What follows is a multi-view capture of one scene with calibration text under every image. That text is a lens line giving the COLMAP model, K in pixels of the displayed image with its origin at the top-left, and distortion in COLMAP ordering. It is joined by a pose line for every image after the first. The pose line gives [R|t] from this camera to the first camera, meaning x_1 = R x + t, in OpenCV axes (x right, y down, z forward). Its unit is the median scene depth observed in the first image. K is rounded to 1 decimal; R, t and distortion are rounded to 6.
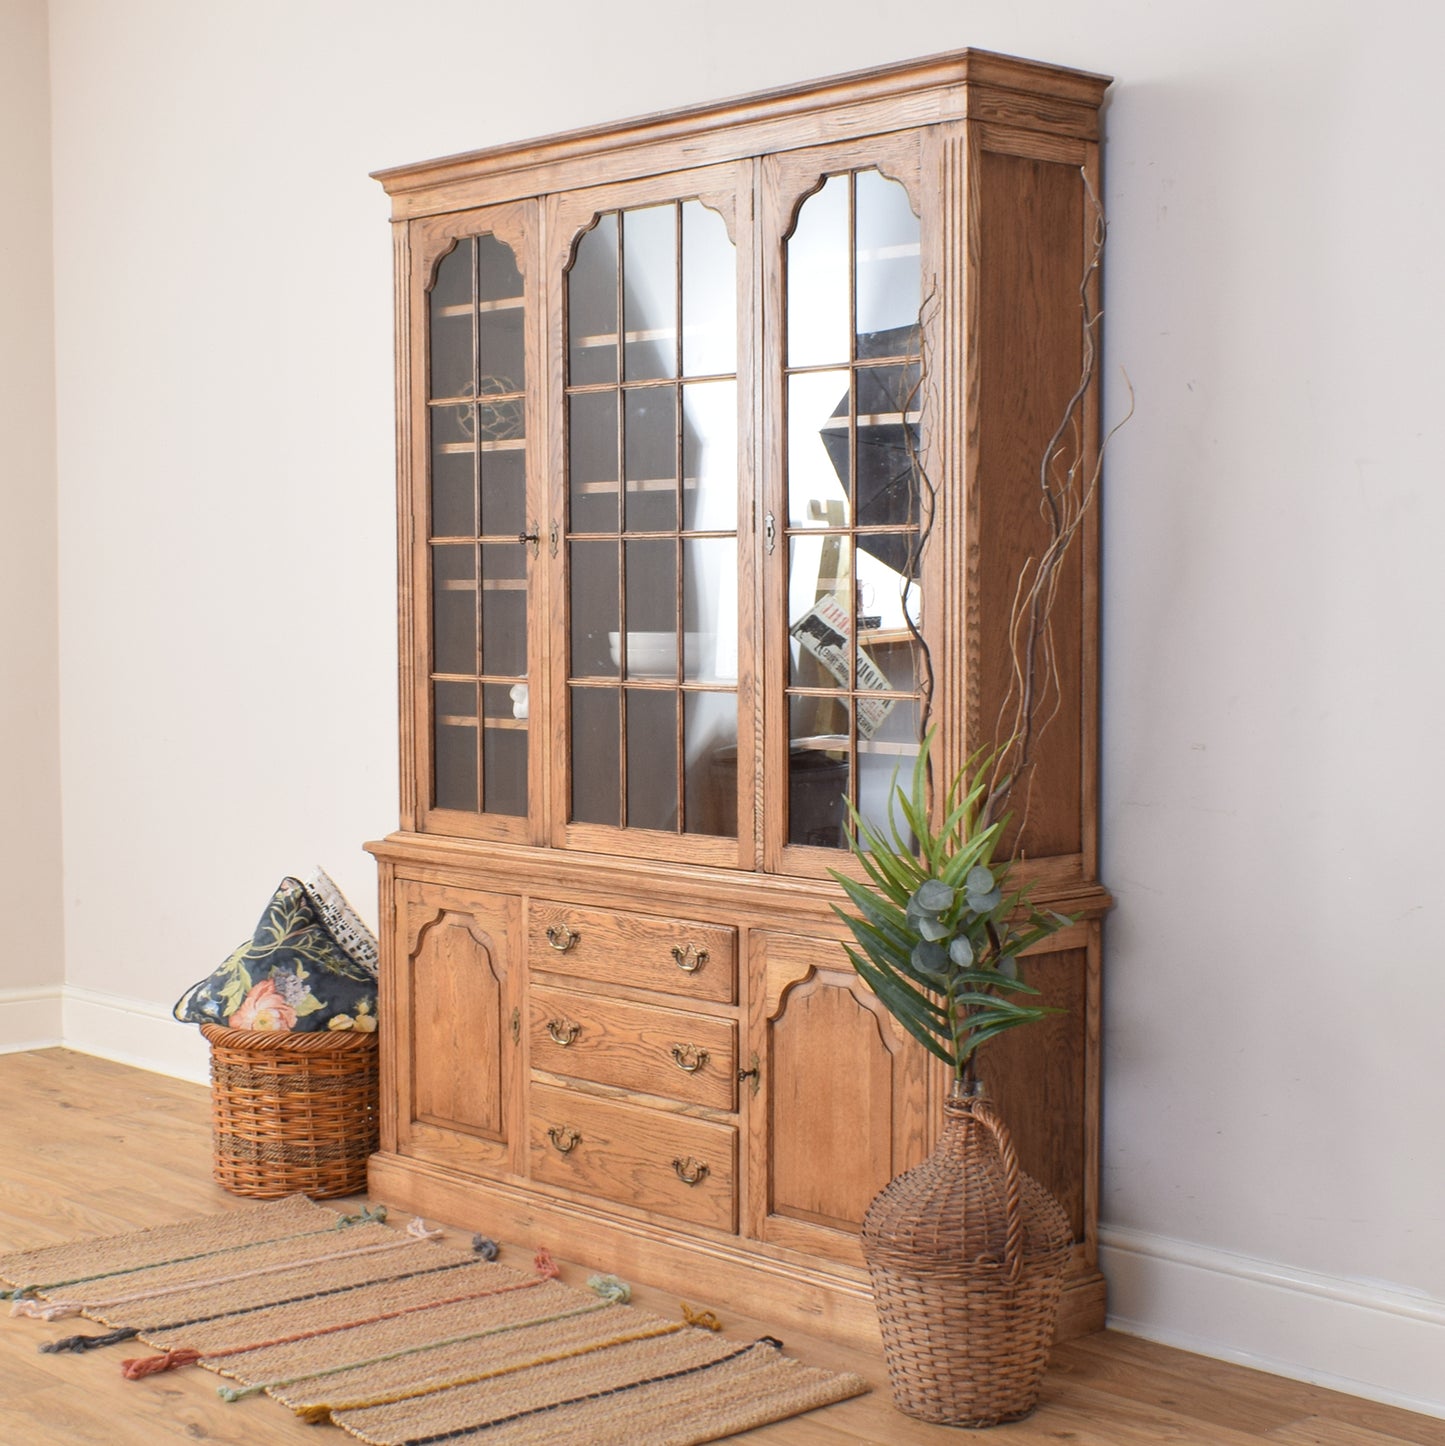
lens RADIAL K [[2583.4, 0, 654.9], [0, 2583.4, 746.1], [0, 0, 1]] dist [-0.030027, 0.088095]
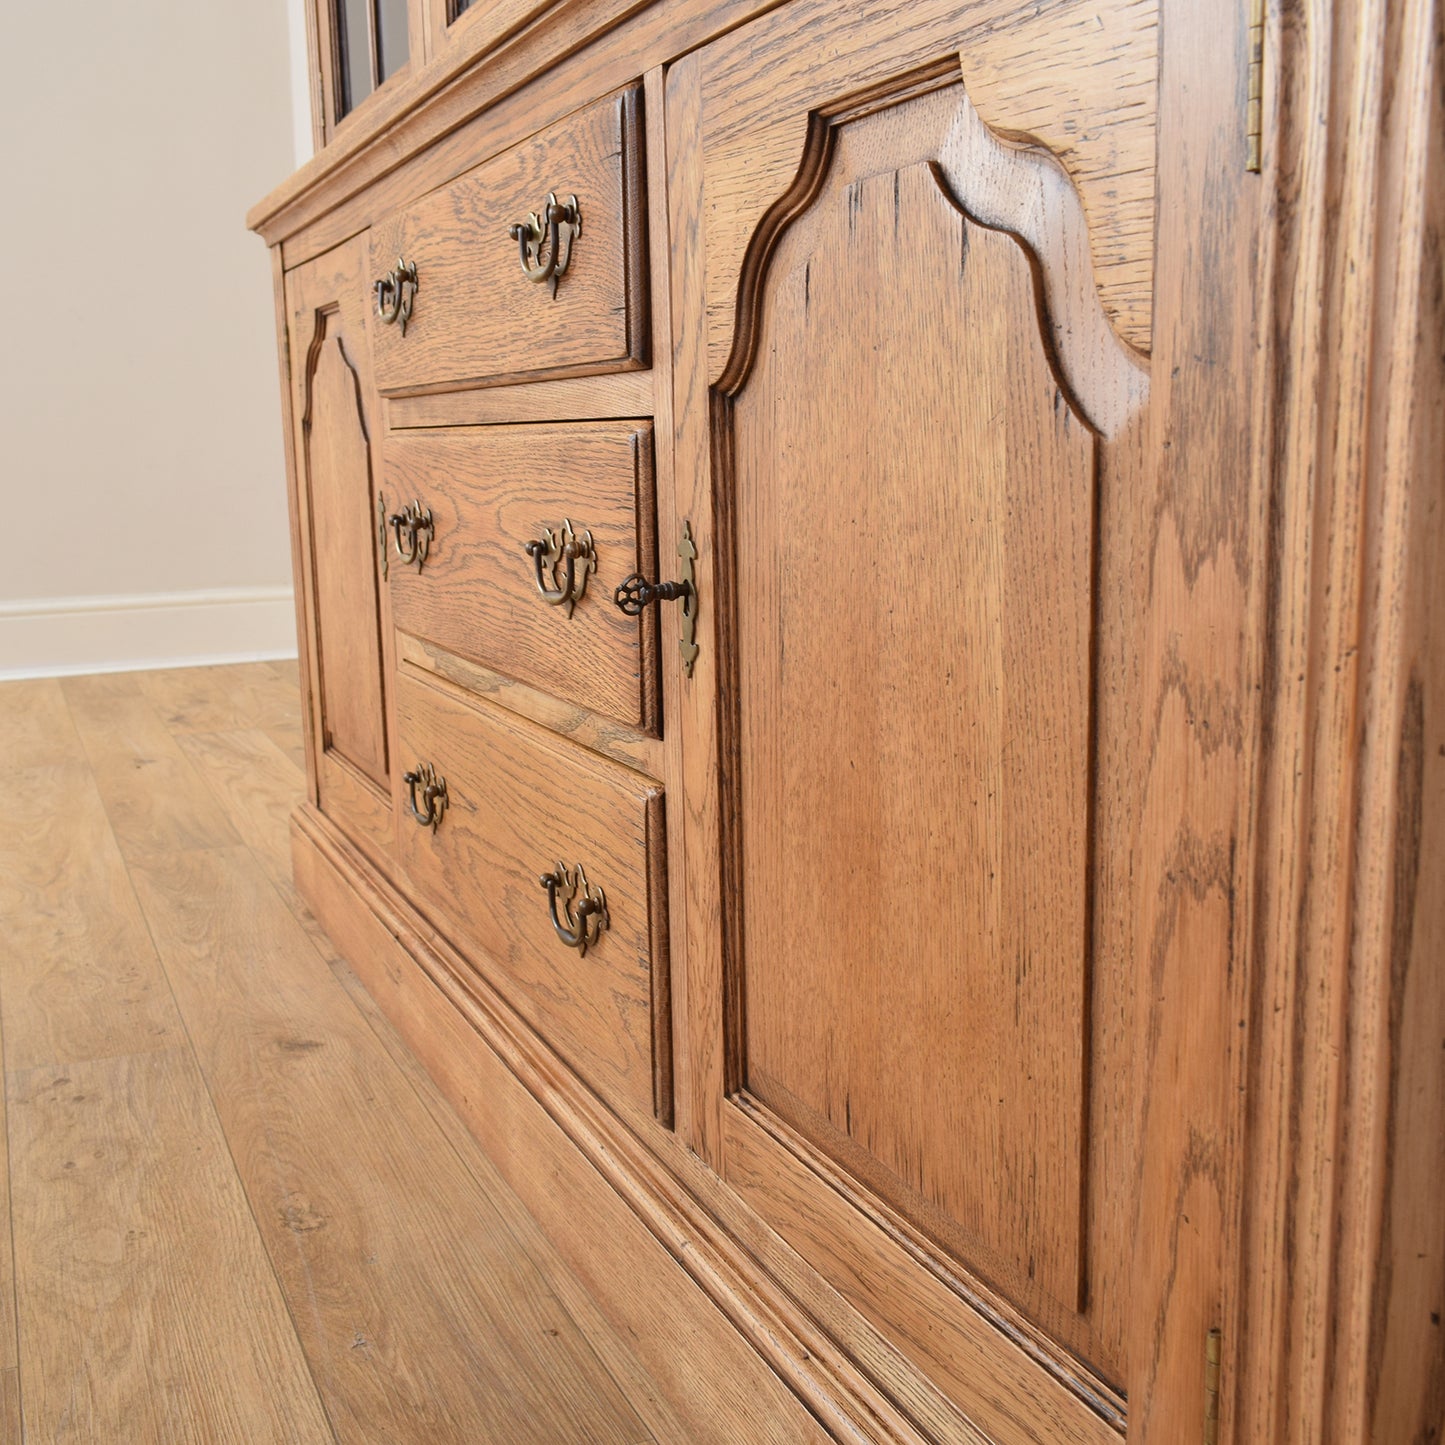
lens RADIAL K [[1695.1, 0, 649.5], [0, 1695.1, 722.4], [0, 0, 1]] dist [-0.013785, -0.013551]
pose [[0.939576, 0.034973, -0.340550, 0.097534], [0.004015, 0.993574, 0.113112, 0.118372], [0.342318, -0.107645, 0.933398, 0.817992]]
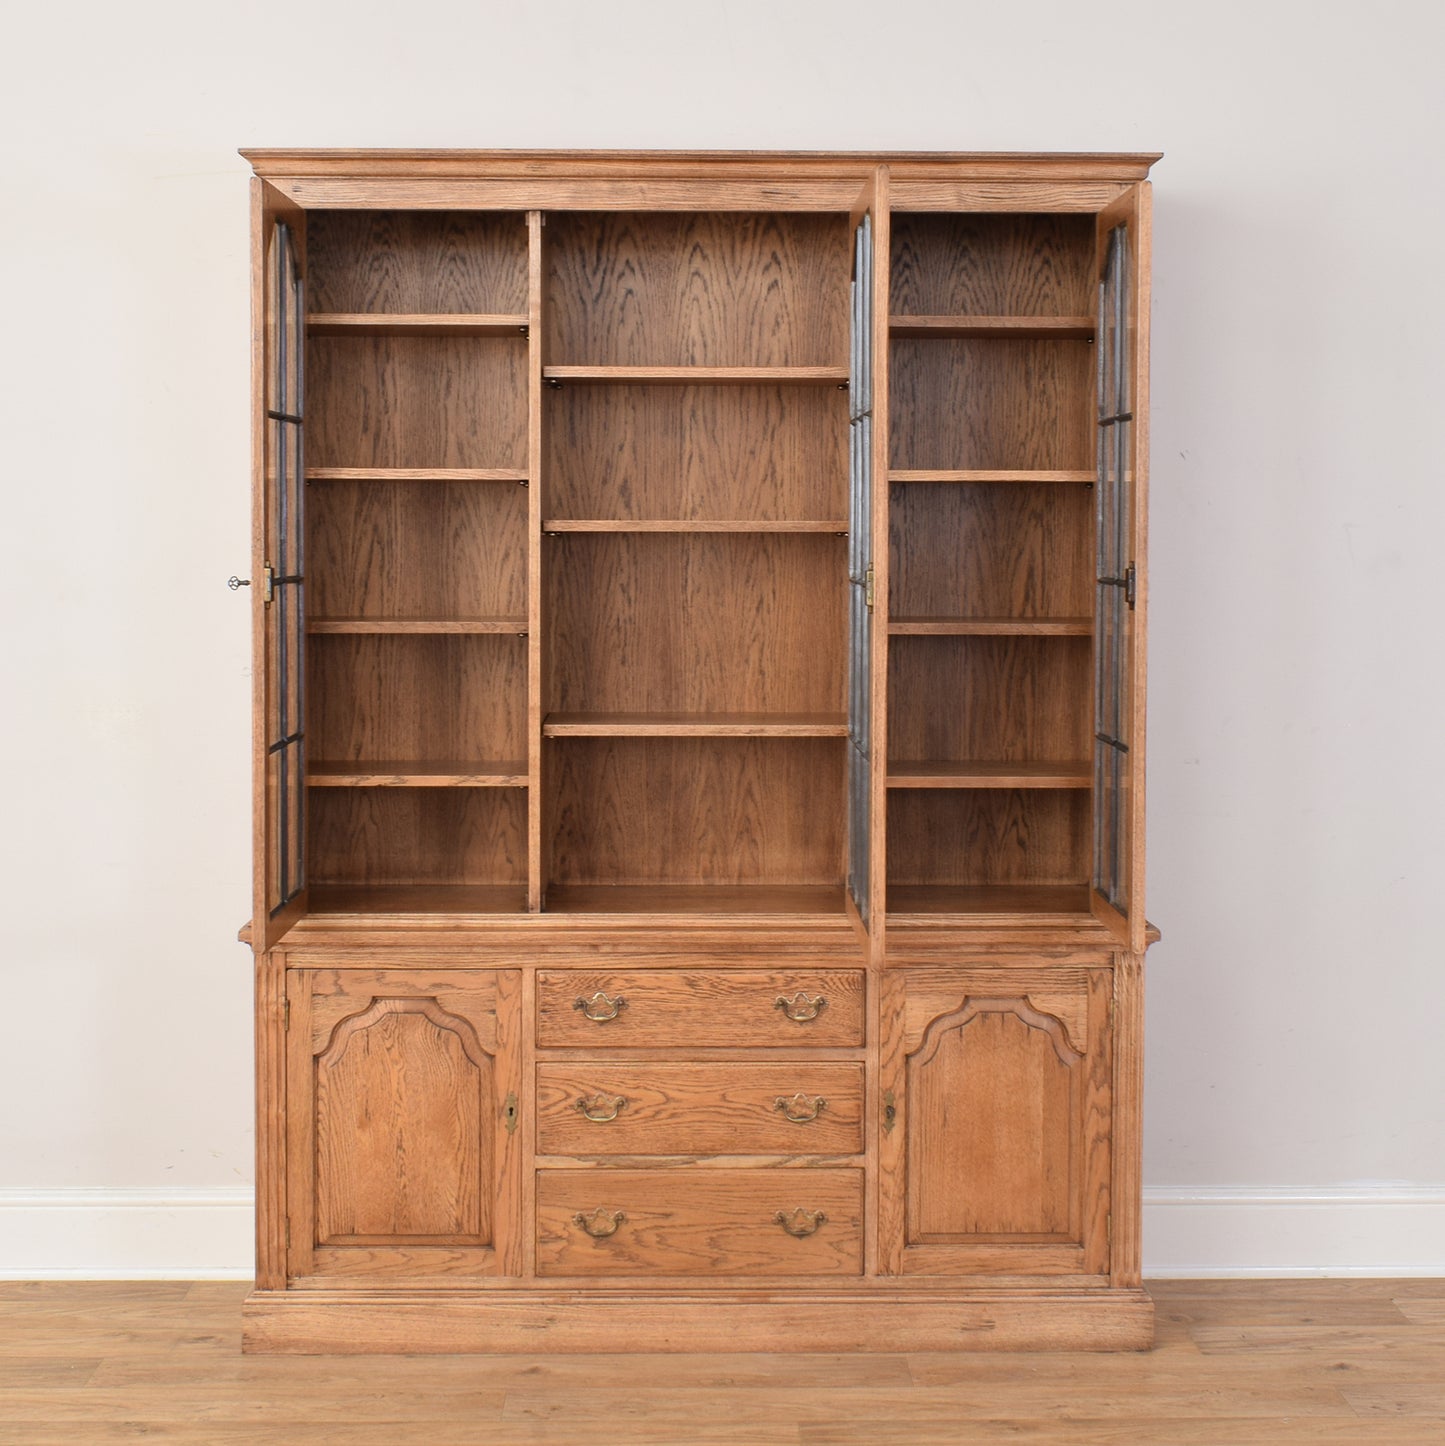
lens RADIAL K [[2335.9, 0, 717.8], [0, 2335.9, 600.1], [0, 0, 1]] dist [-0.024976, 0.006375]
pose [[0.649949, -0.017711, 0.759771, -0.692893], [0.043368, 0.998964, -0.013813, -0.063640], [-0.758739, 0.041928, 0.650044, 0.442976]]
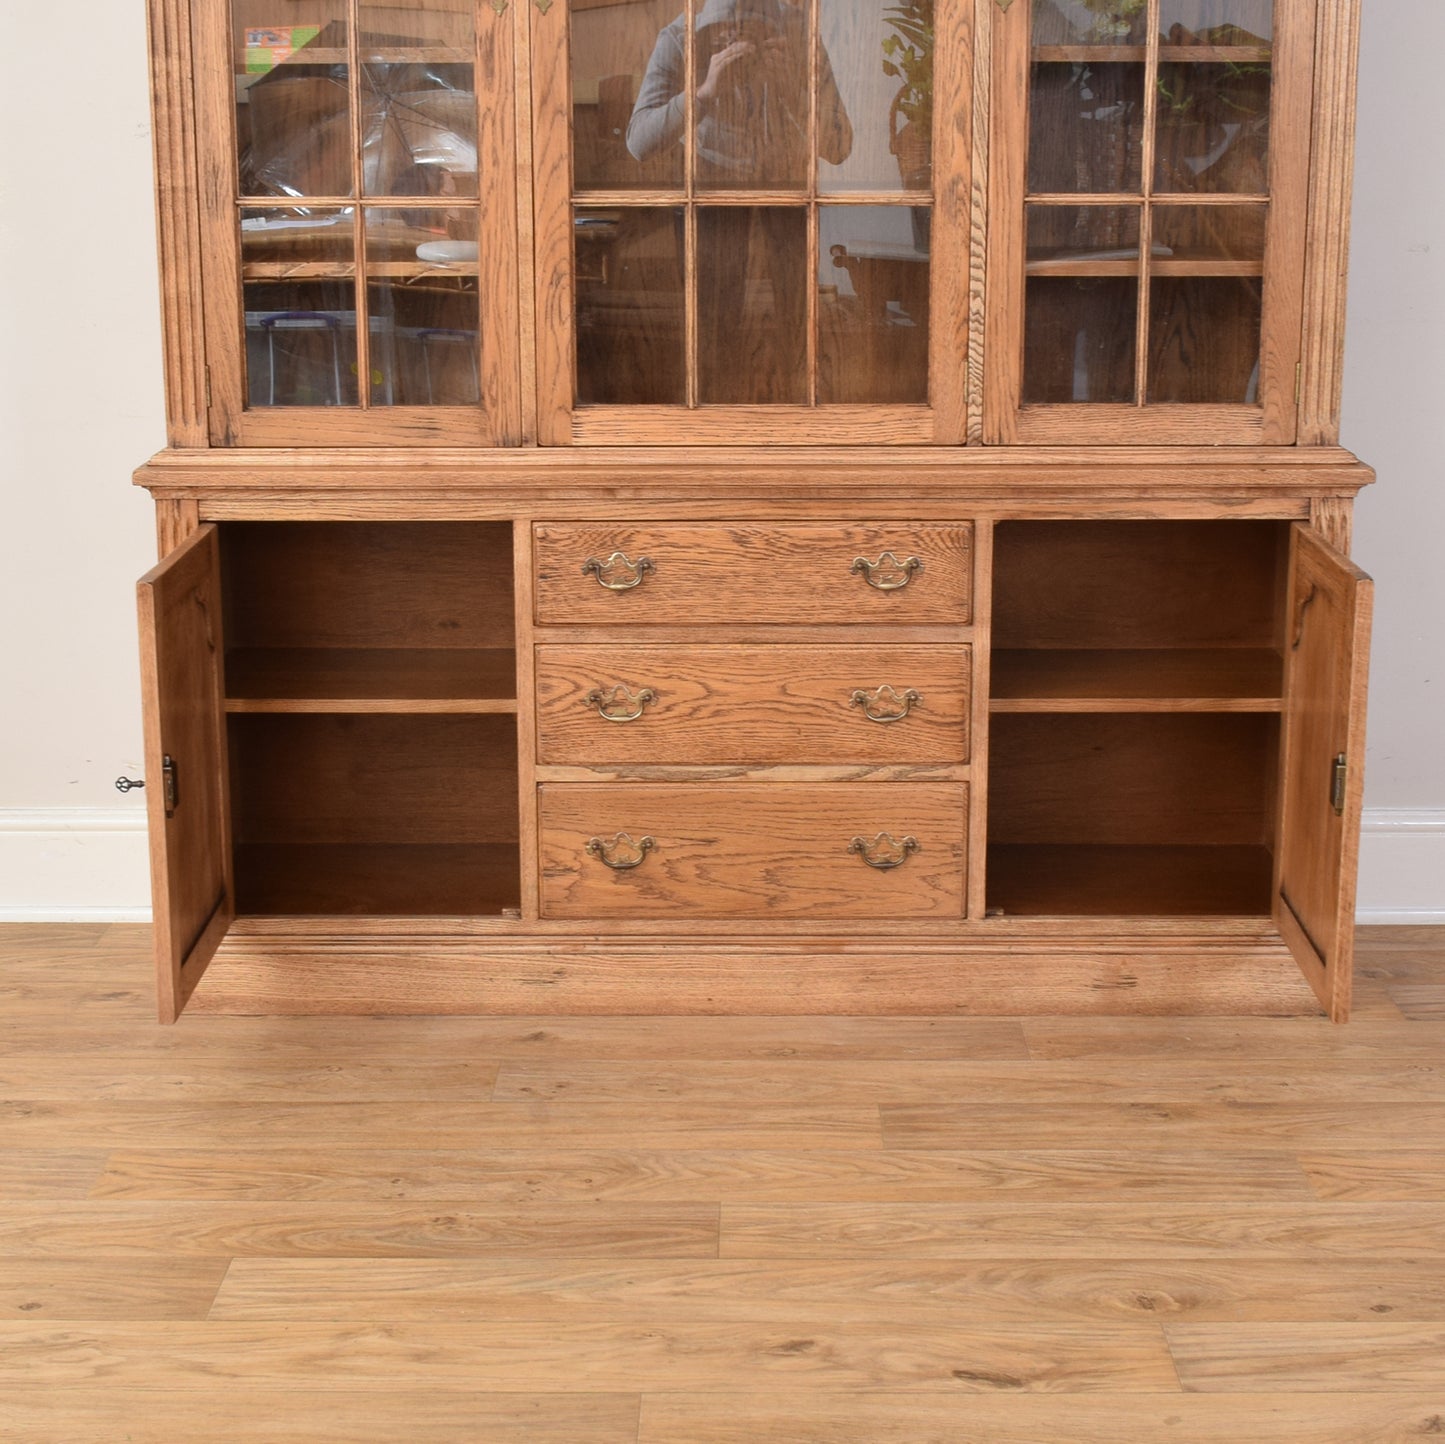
lens RADIAL K [[2647.2, 0, 725.0], [0, 2647.2, 692.2], [0, 0, 1]] dist [-0.017040, 0.003972]
pose [[0.670404, -0.167054, 0.722947, -0.578563], [0.047599, 0.982002, 0.182775, -0.025013], [-0.740468, -0.088122, 0.666289, 0.534359]]
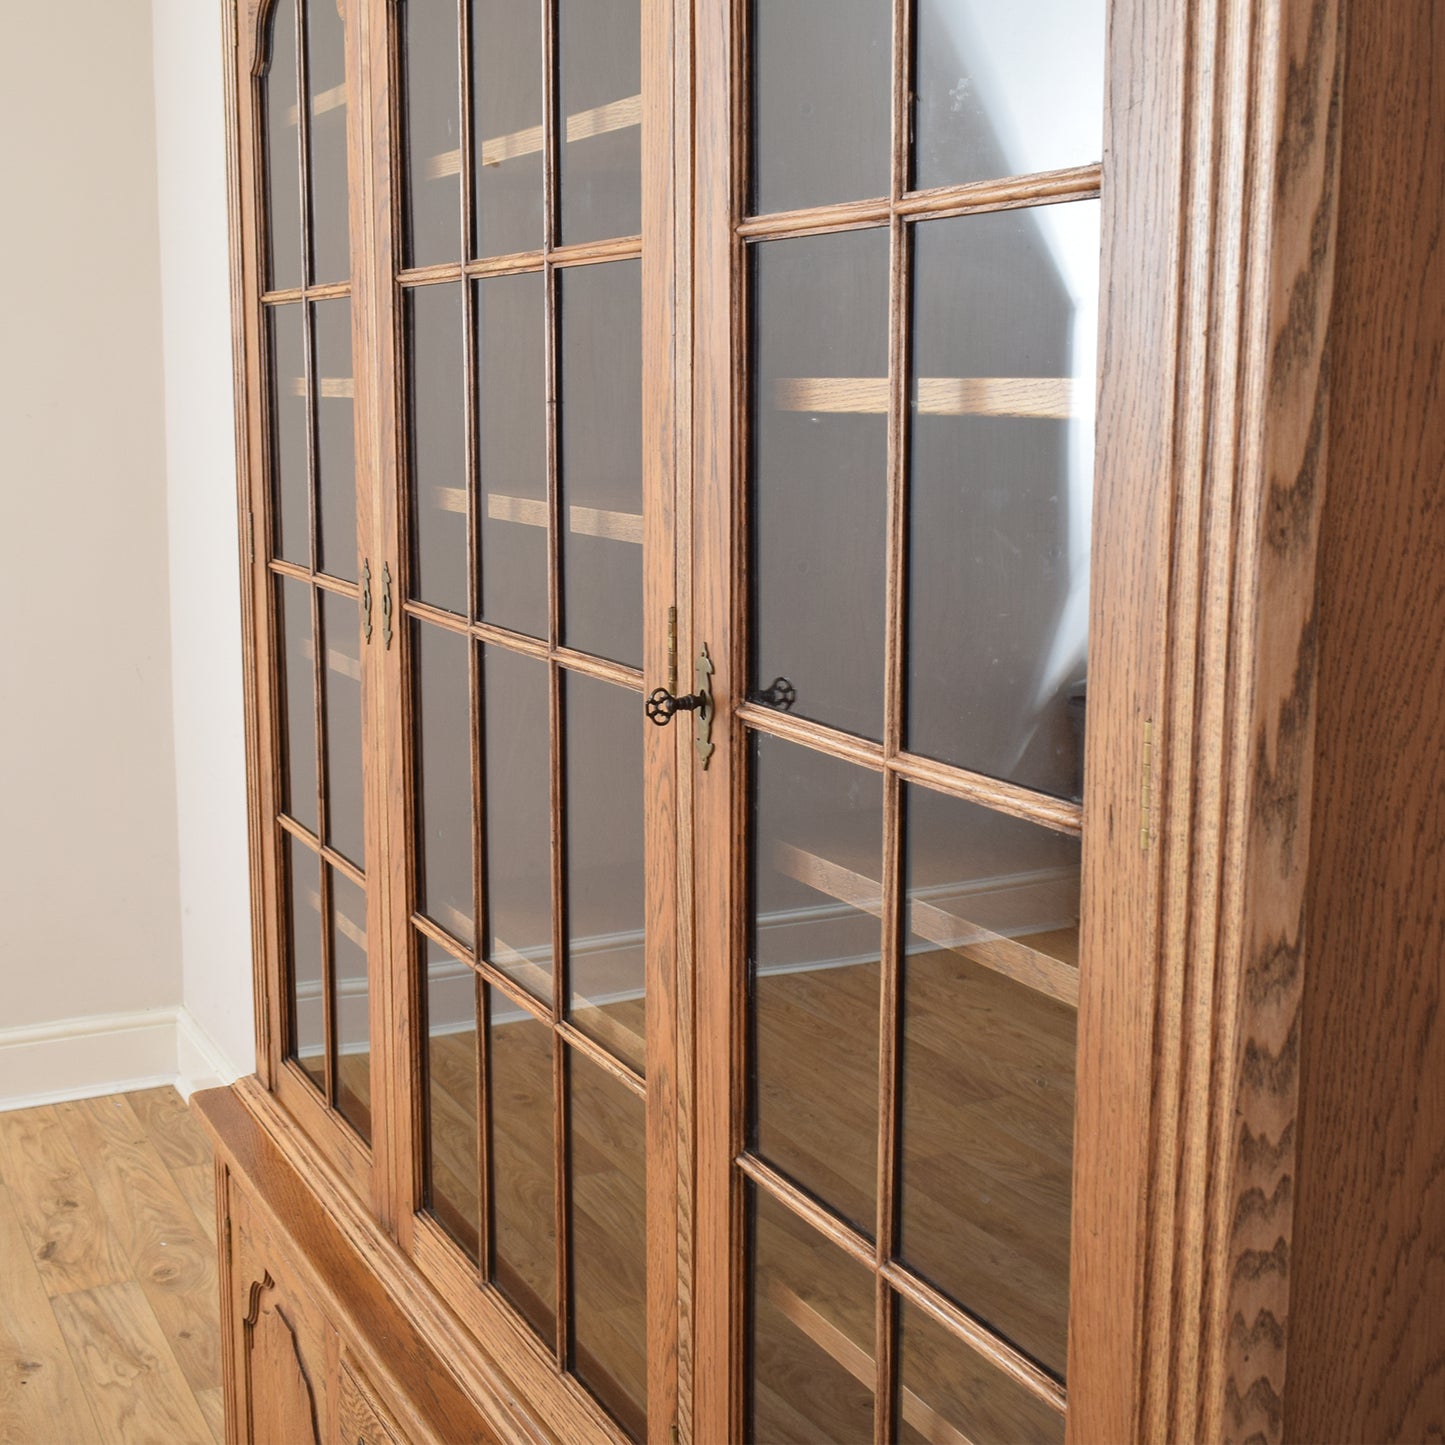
lens RADIAL K [[1896.5, 0, 720.4], [0, 1896.5, 641.0], [0, 0, 1]] dist [-0.017568, 0.012227]
pose [[0.972840, 0.038192, -0.228307, 0.102637], [-0.021572, 0.996961, 0.074851, -0.109011], [0.230472, -0.067893, 0.970708, 0.746804]]
